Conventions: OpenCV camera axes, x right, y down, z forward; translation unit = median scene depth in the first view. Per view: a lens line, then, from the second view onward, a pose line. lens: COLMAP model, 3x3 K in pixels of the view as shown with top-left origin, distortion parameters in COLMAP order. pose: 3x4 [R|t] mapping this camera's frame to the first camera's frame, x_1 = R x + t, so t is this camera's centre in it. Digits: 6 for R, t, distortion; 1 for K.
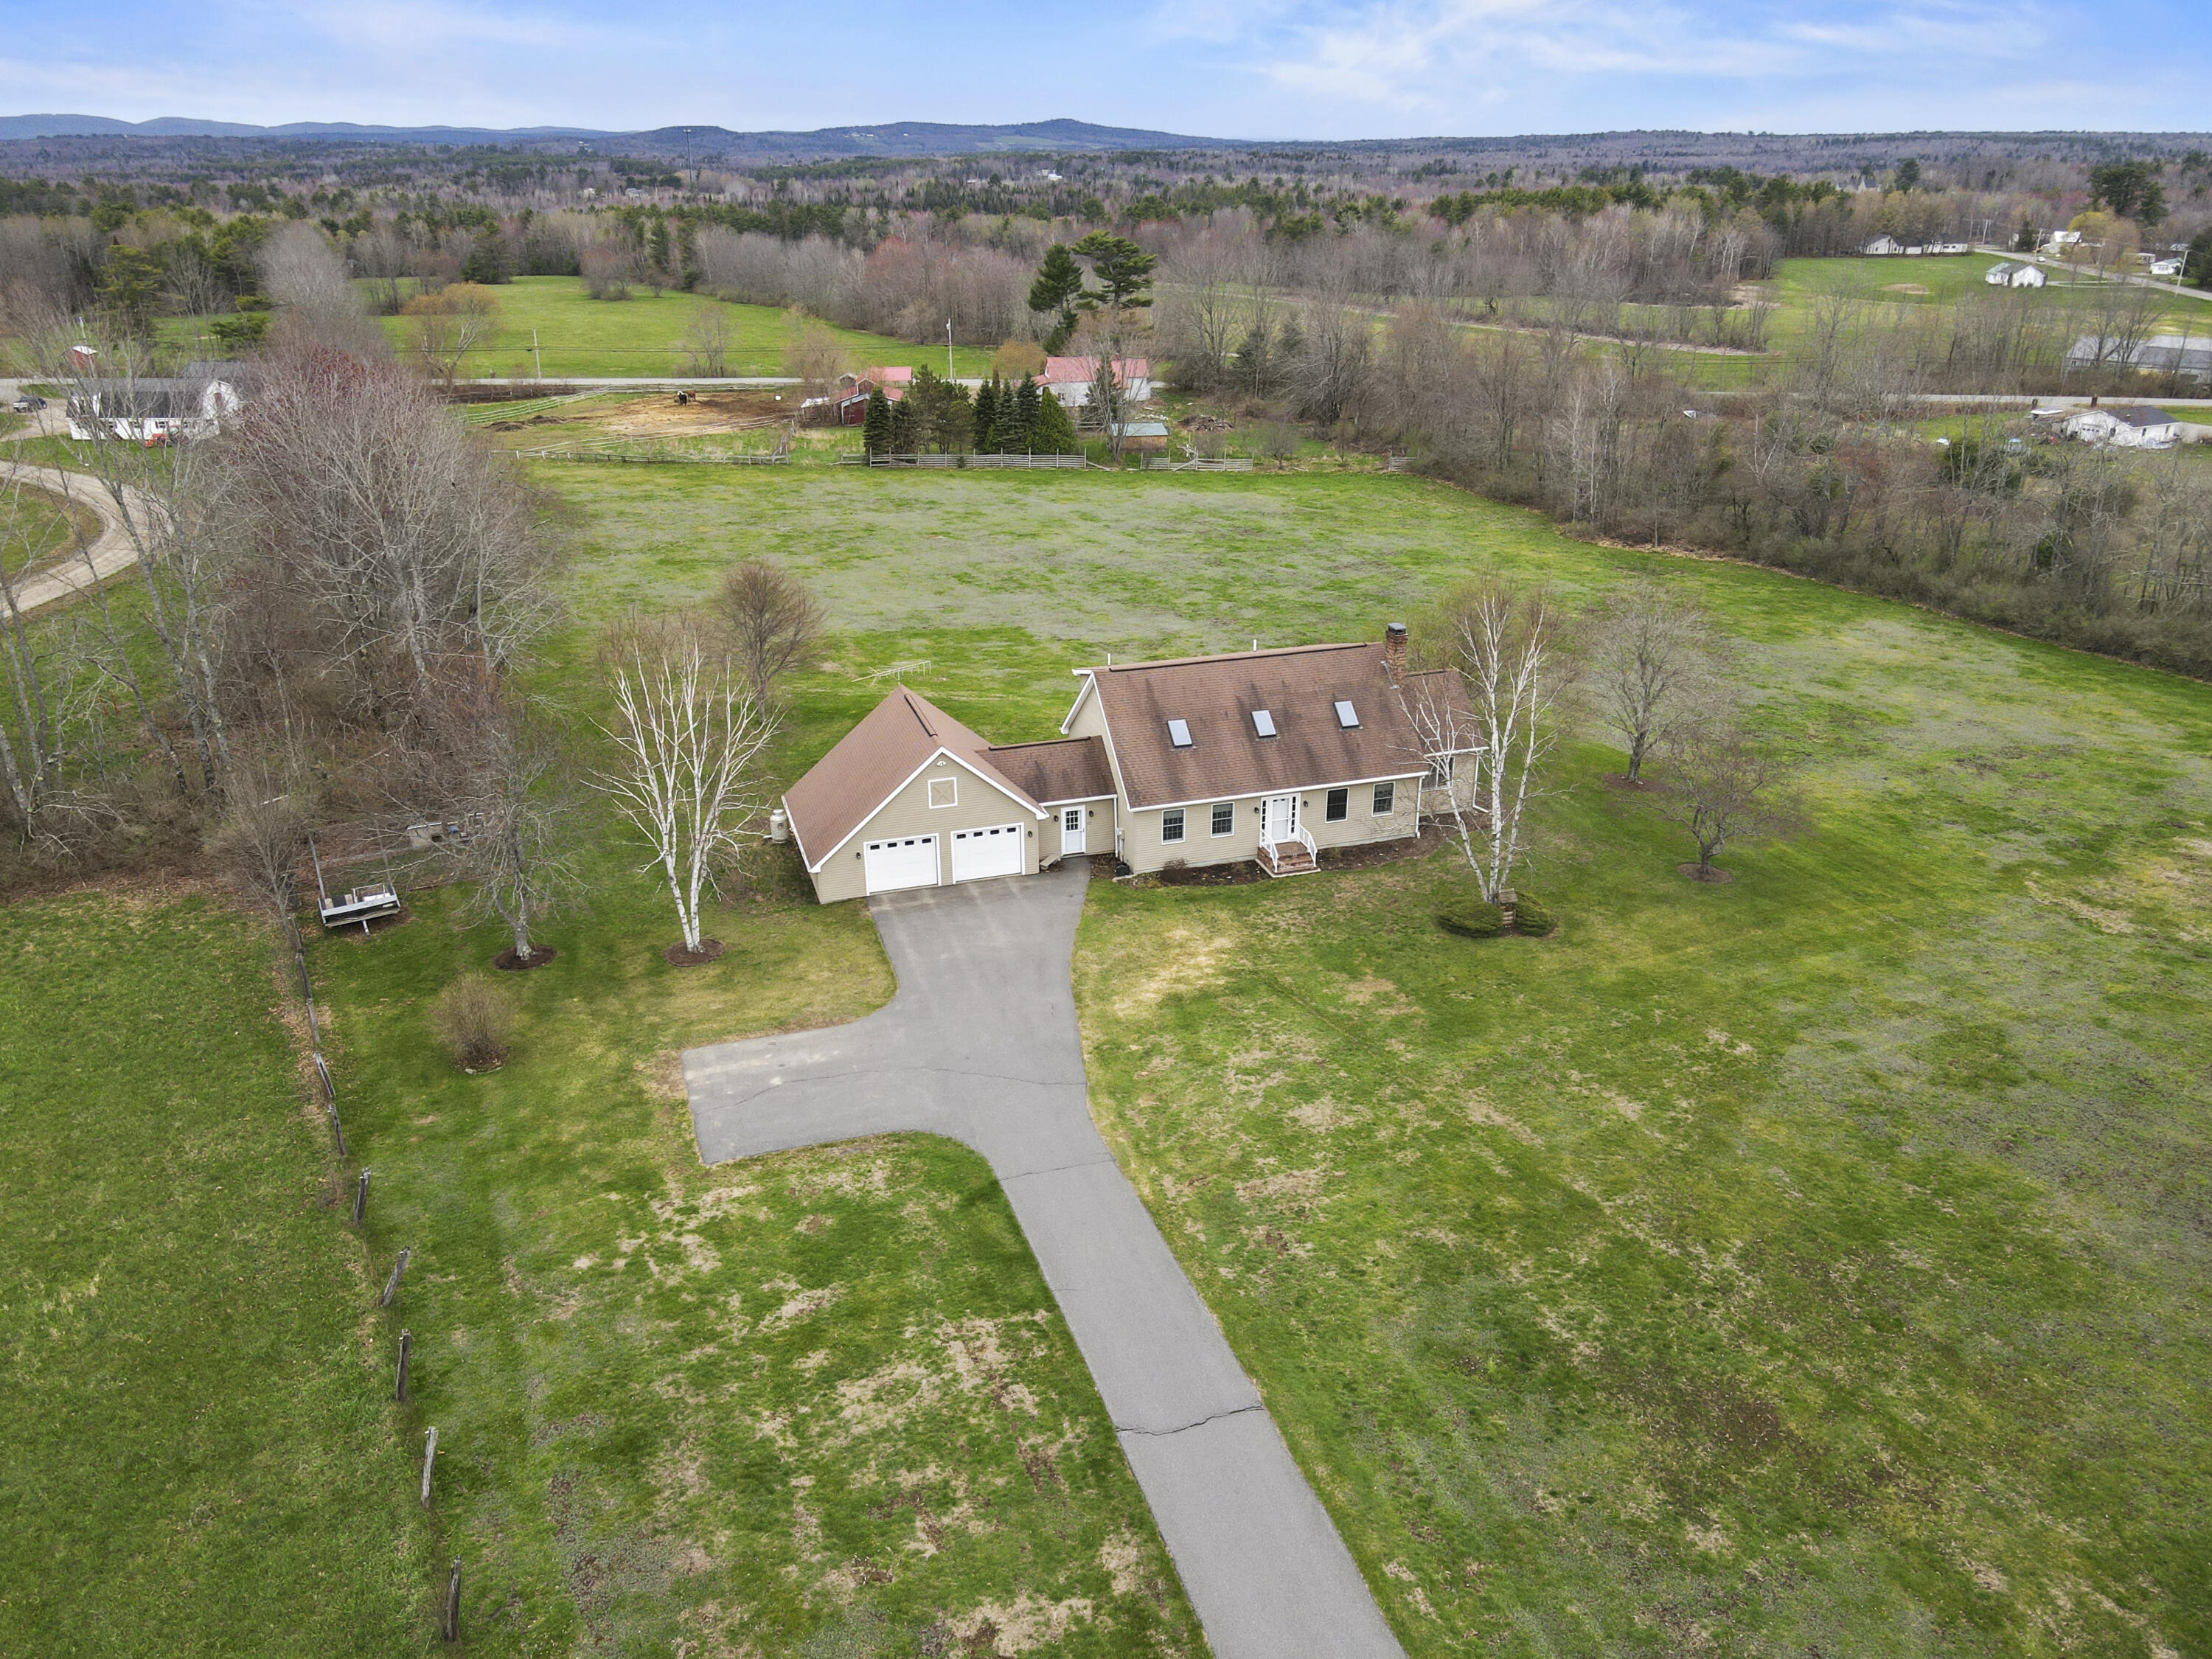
lens RADIAL K [[1617.9, 0, 1110.6], [0, 1617.9, 839.2], [0, 0, 1]] dist [-0.010204, 0.049922]
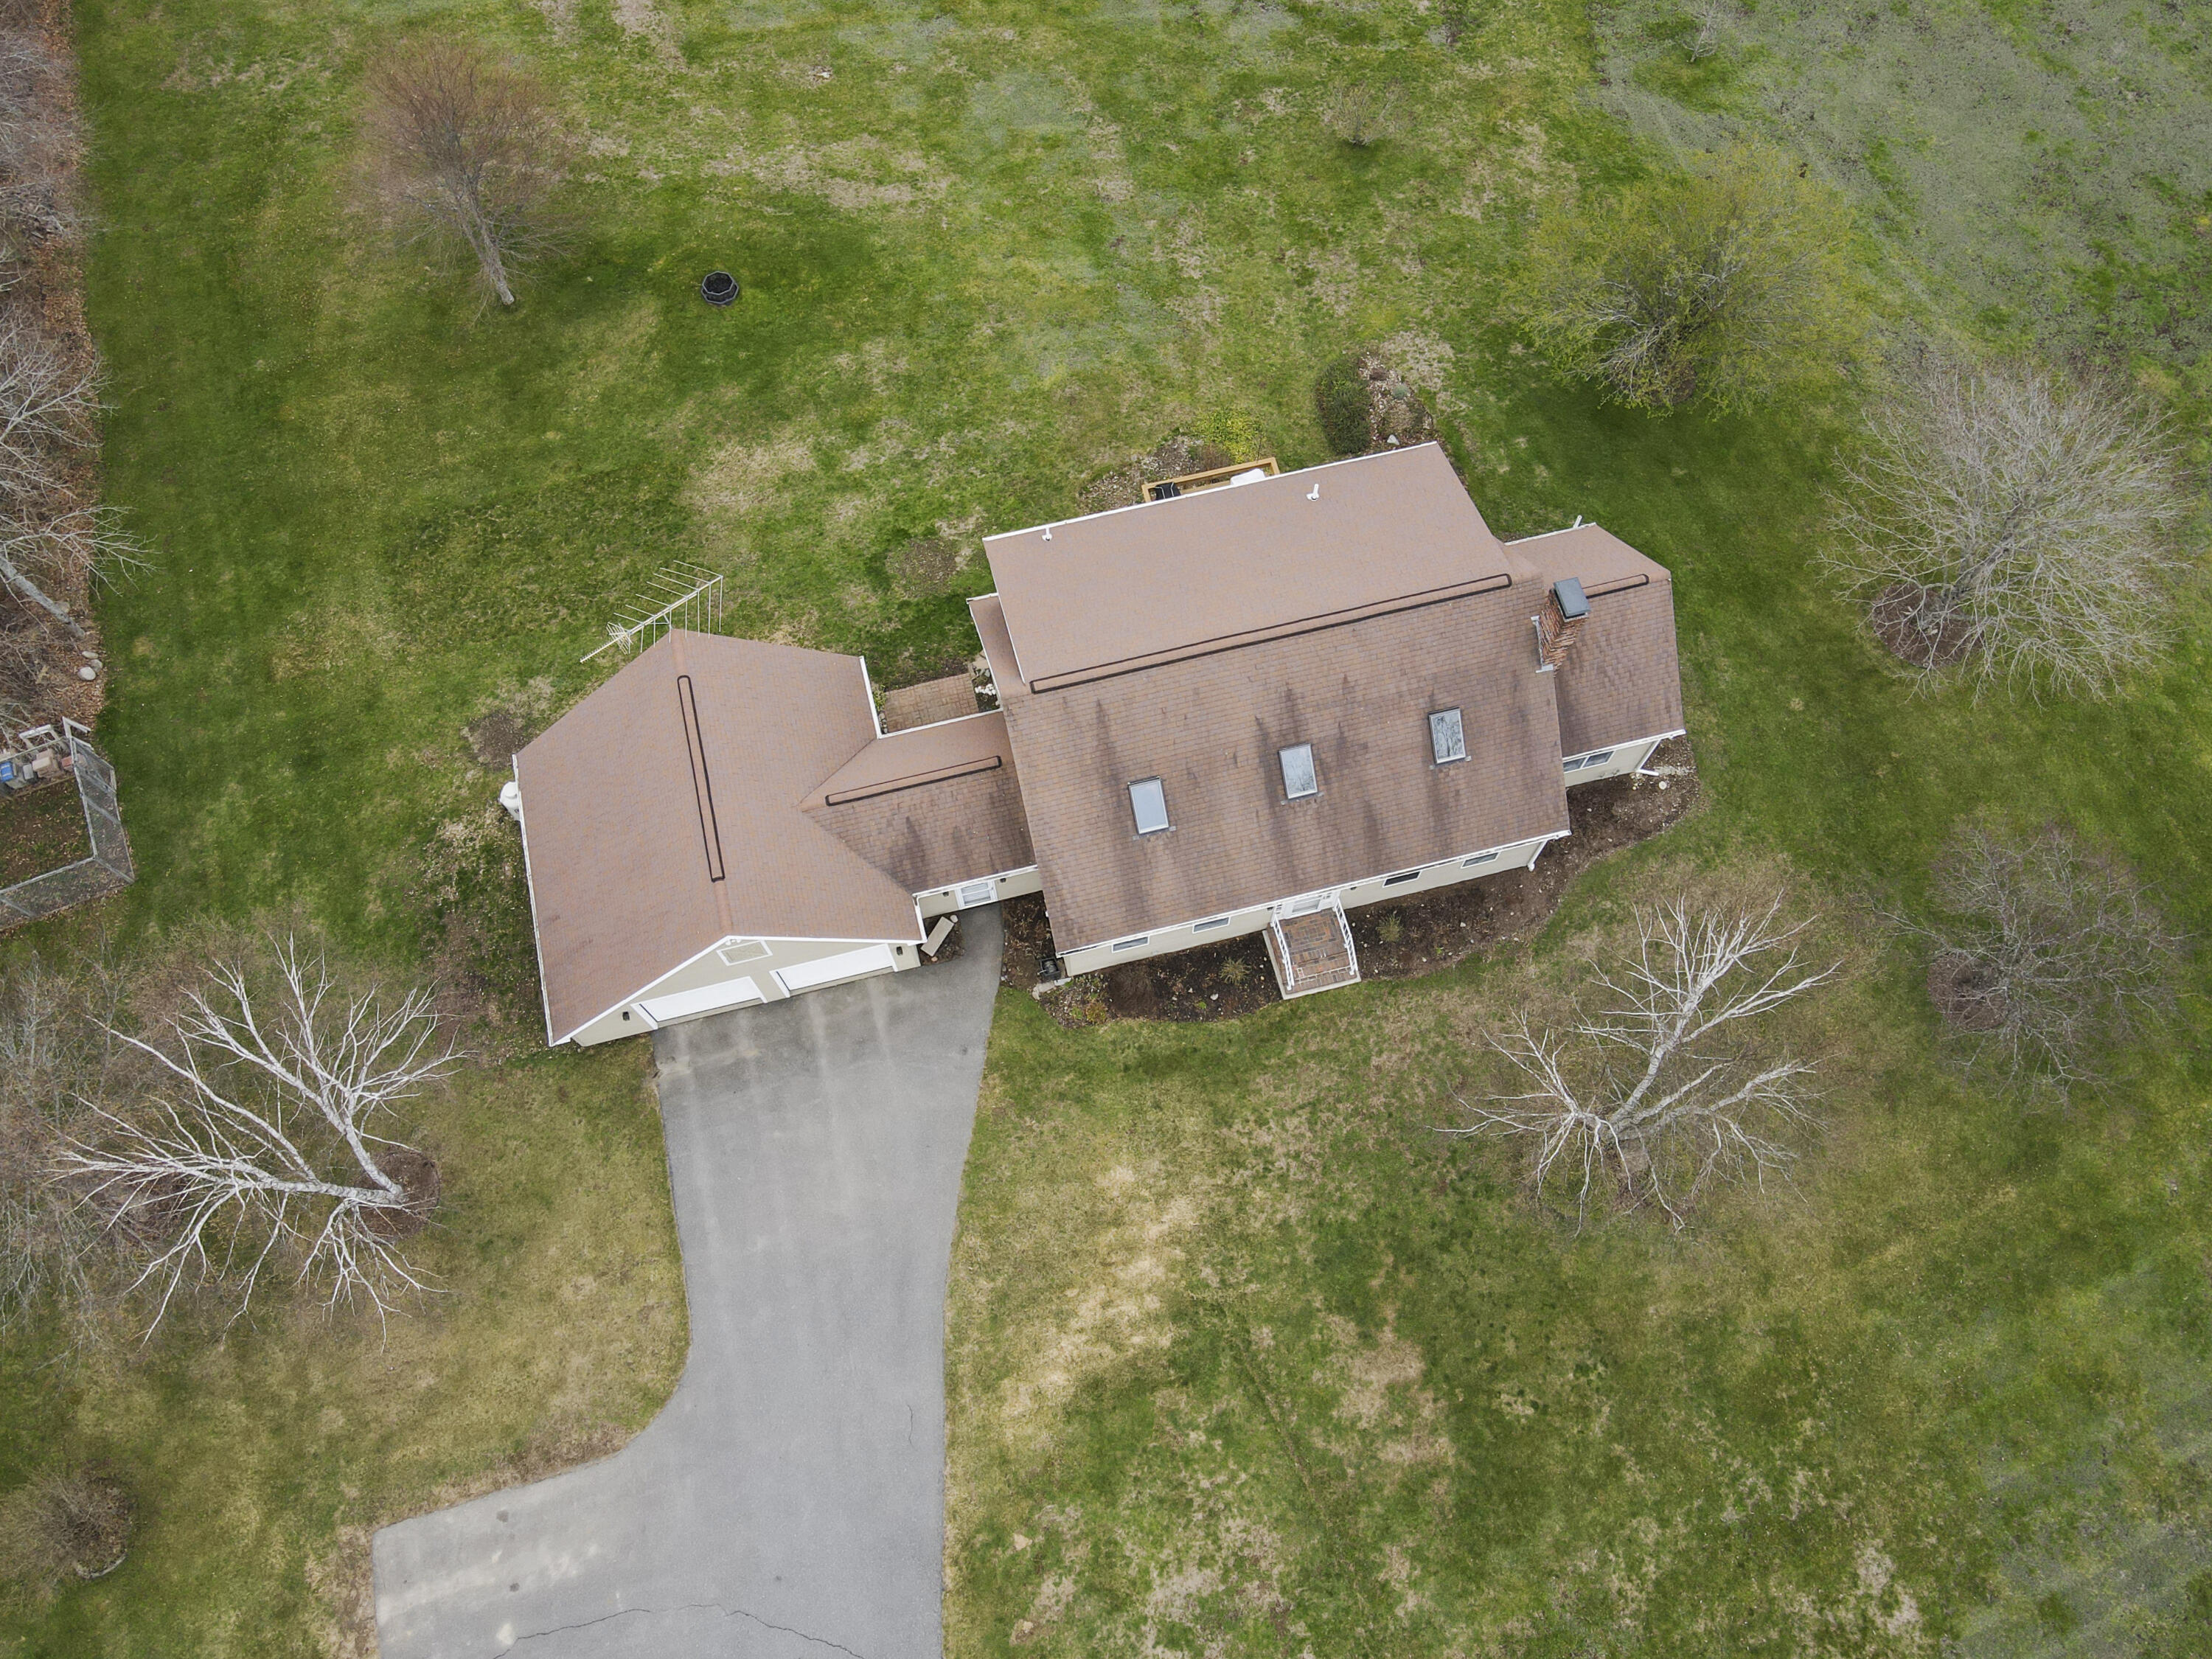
lens RADIAL K [[1634.5, 0, 1105.5], [0, 1634.5, 832.3], [0, 0, 1]] dist [-0.001875, 0.035824]
pose [[0.998243, 0.055347, -0.021173, 0.042530], [-0.024891, 0.715869, 0.697790, -0.502540], [0.053777, -0.696037, 0.715989, 0.611017]]
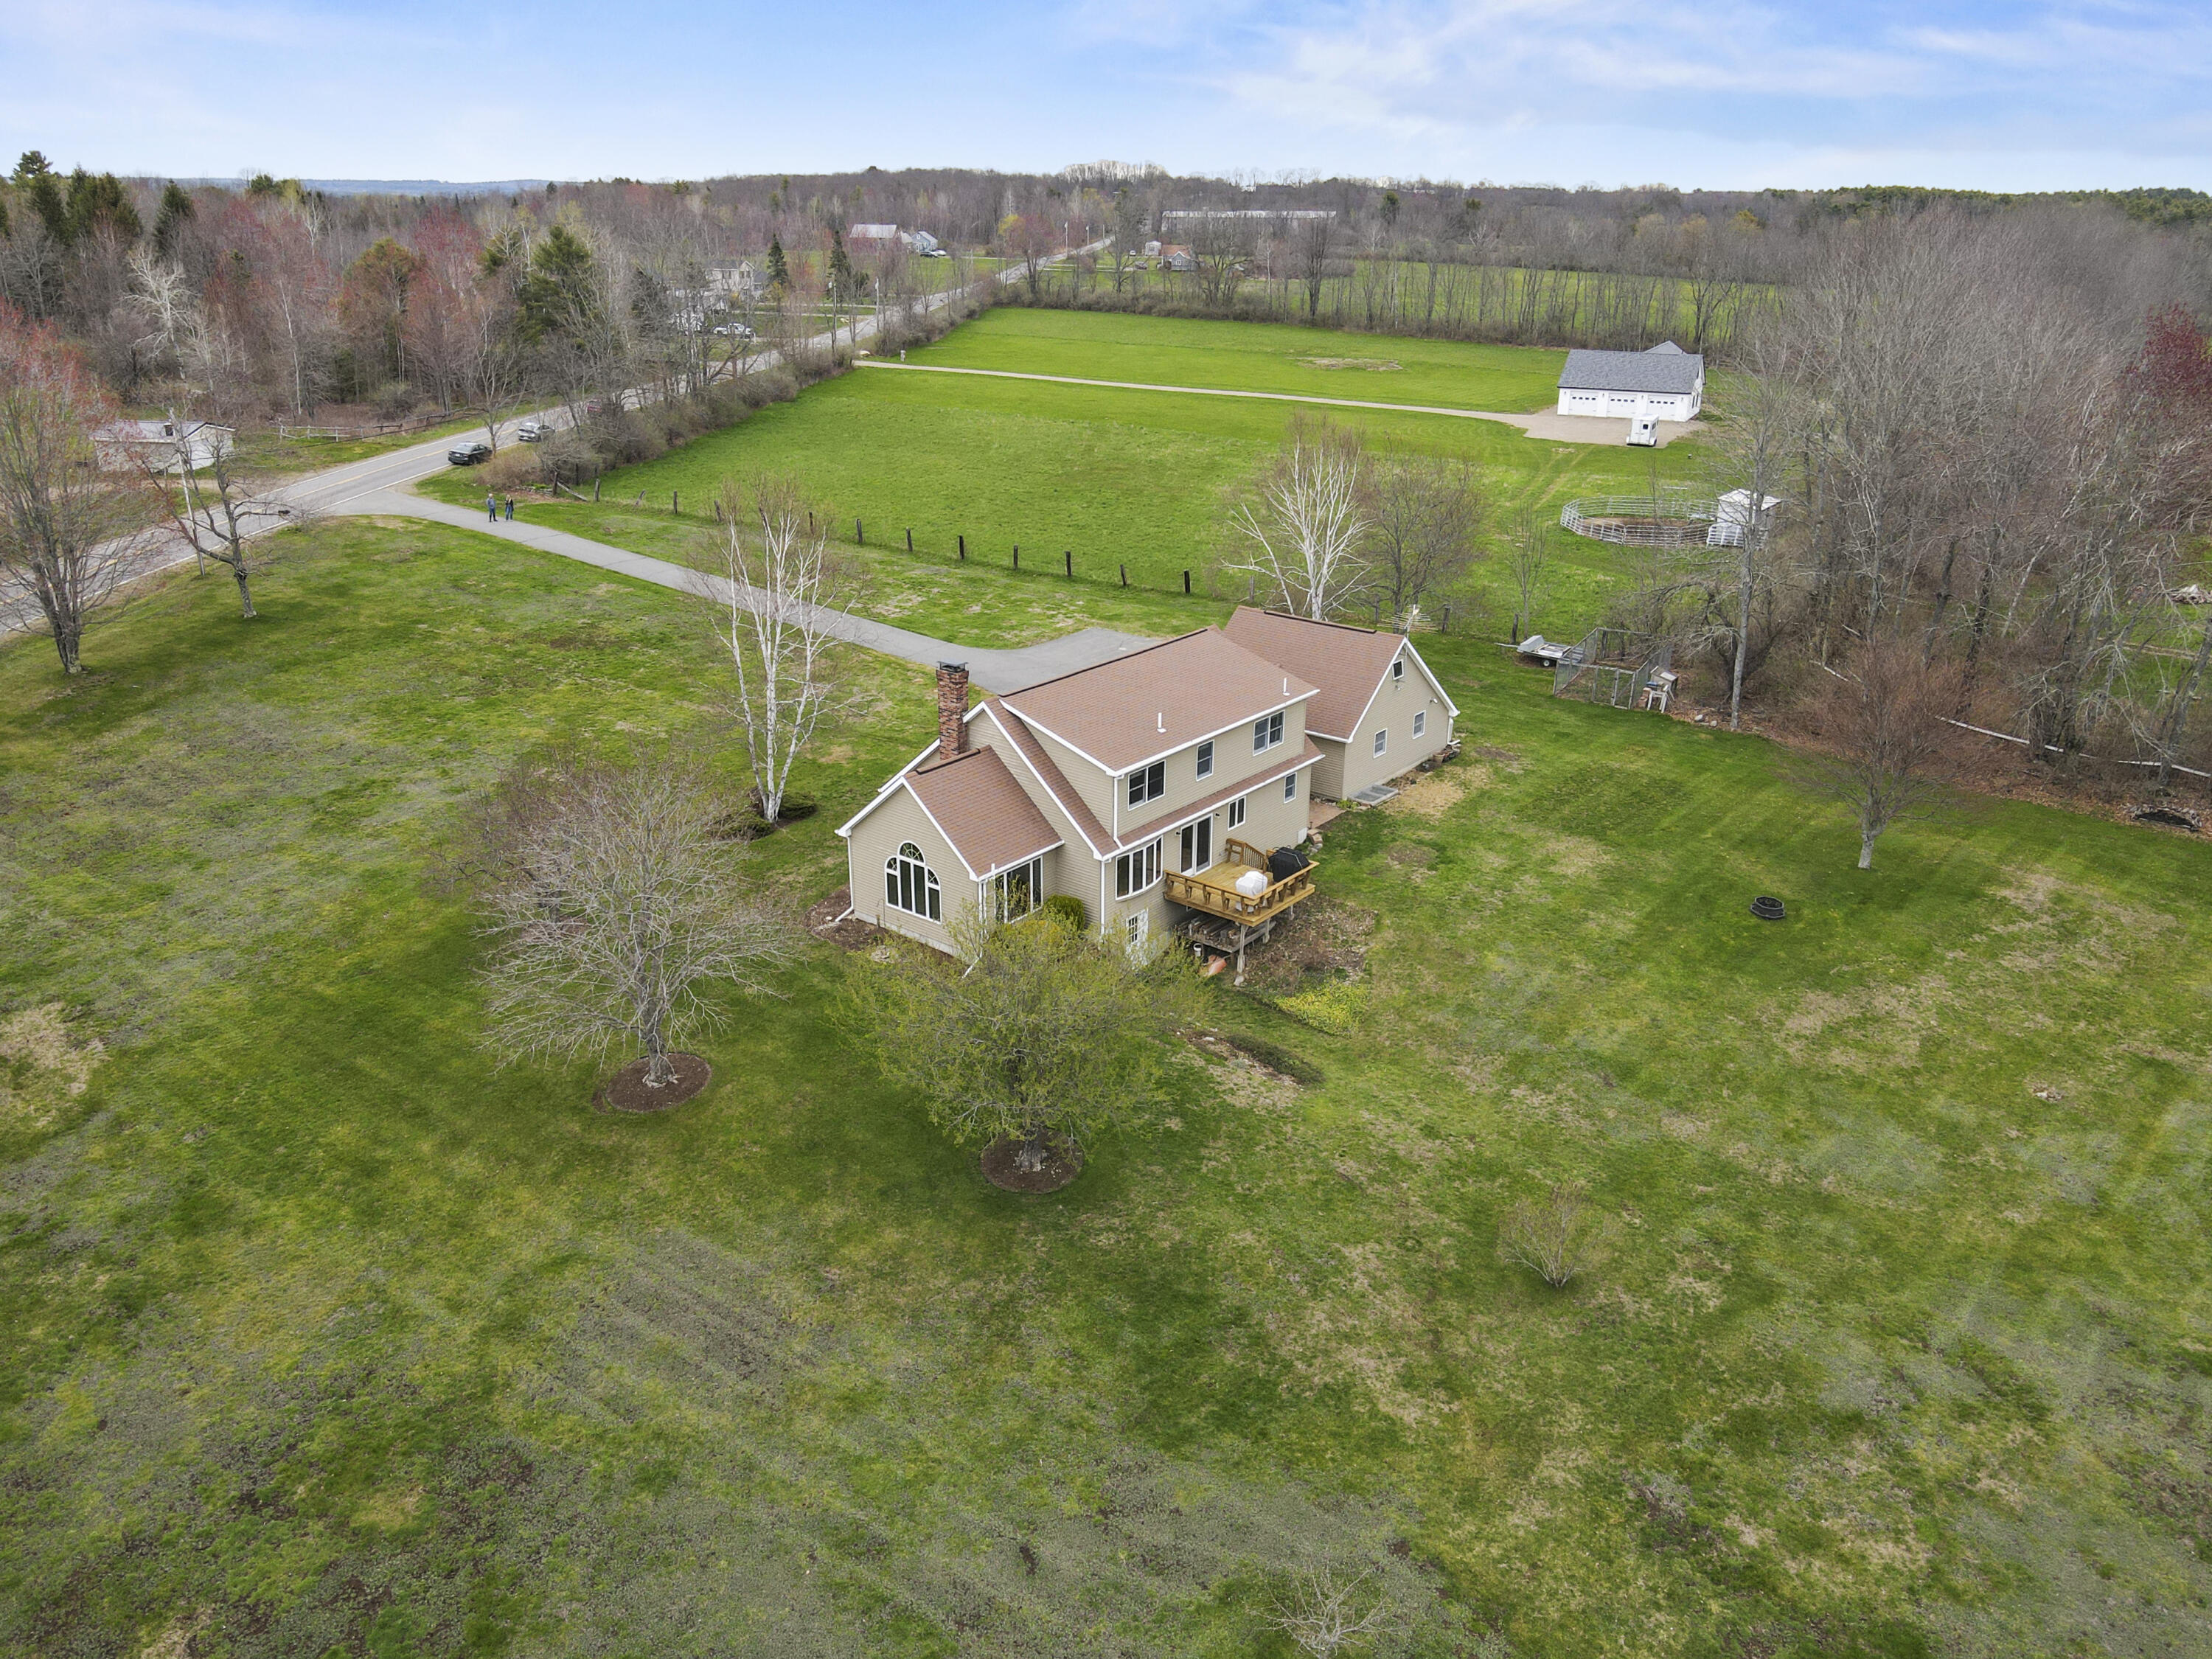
lens RADIAL K [[1634.5, 0, 1105.5], [0, 1634.5, 832.3], [0, 0, 1]] dist [-0.001875, 0.035824]
pose [[-0.831660, 0.206753, -0.515359, 0.595611], [-0.217849, 0.732206, 0.645303, -0.660785], [0.510768, 0.648943, -0.563906, 1.703028]]
